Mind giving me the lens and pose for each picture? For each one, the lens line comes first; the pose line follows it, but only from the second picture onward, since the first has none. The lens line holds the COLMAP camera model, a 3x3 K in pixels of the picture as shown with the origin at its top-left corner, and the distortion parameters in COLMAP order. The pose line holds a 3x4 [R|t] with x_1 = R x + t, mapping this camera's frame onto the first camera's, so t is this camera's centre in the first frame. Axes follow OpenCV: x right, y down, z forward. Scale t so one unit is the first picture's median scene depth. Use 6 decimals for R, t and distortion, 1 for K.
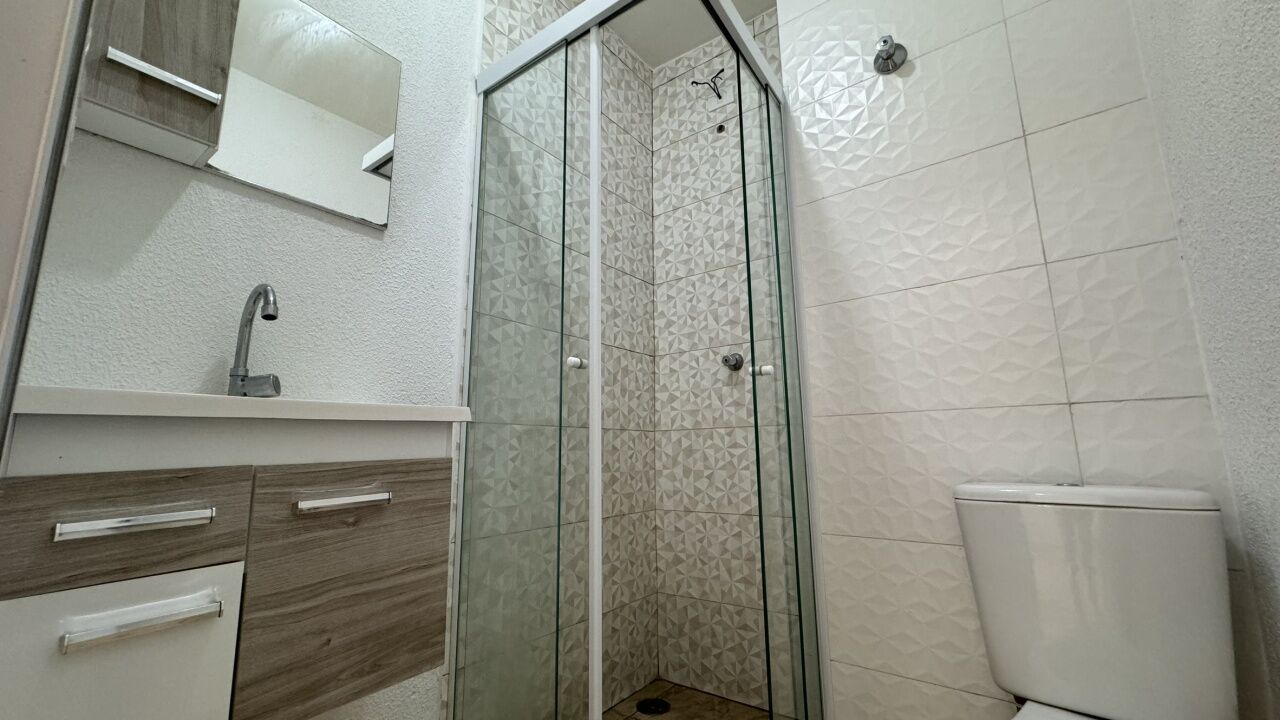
lens RADIAL K [[511.9, 0, 645.0], [0, 511.9, 356.7], [0, 0, 1]] dist [-0.002267, 0.000508]
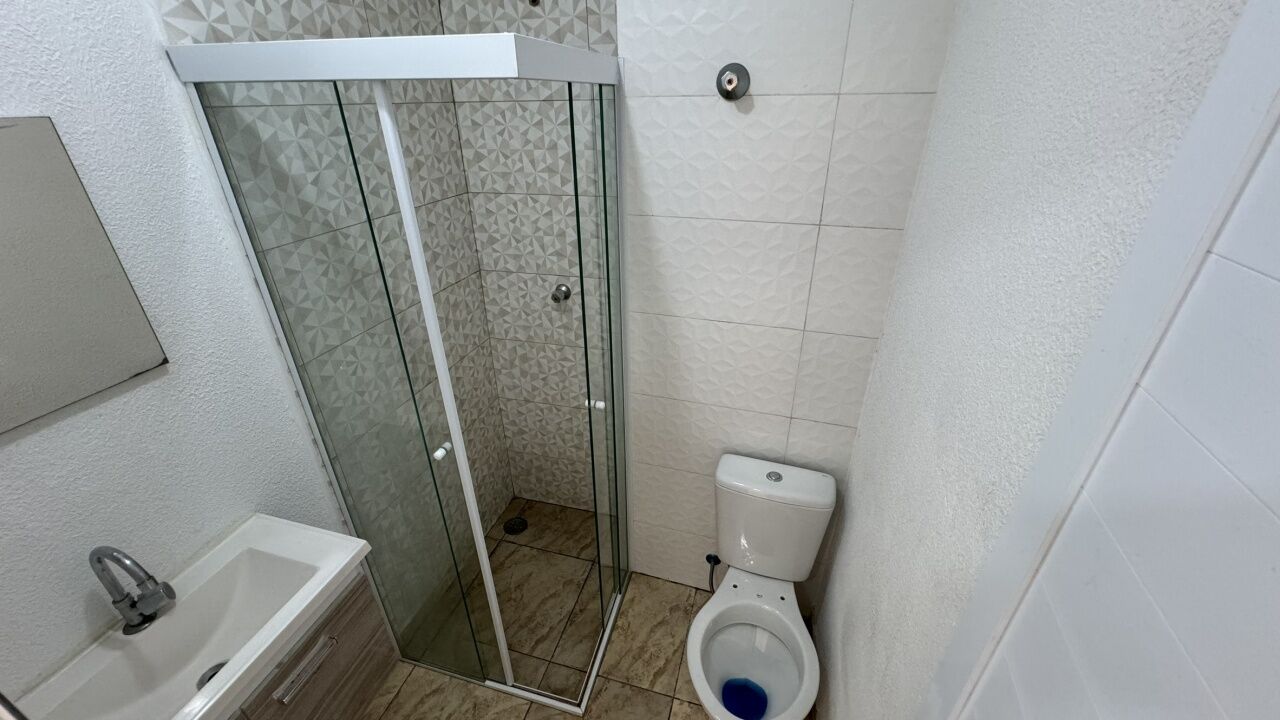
lens RADIAL K [[511.9, 0, 645.0], [0, 511.9, 356.7], [0, 0, 1]] dist [-0.002267, 0.000508]
pose [[0.938120, -0.151249, 0.311535, -0.016649], [-0.070000, 0.798199, 0.598313, -0.515056], [-0.339161, -0.583097, 0.738219, 0.068053]]
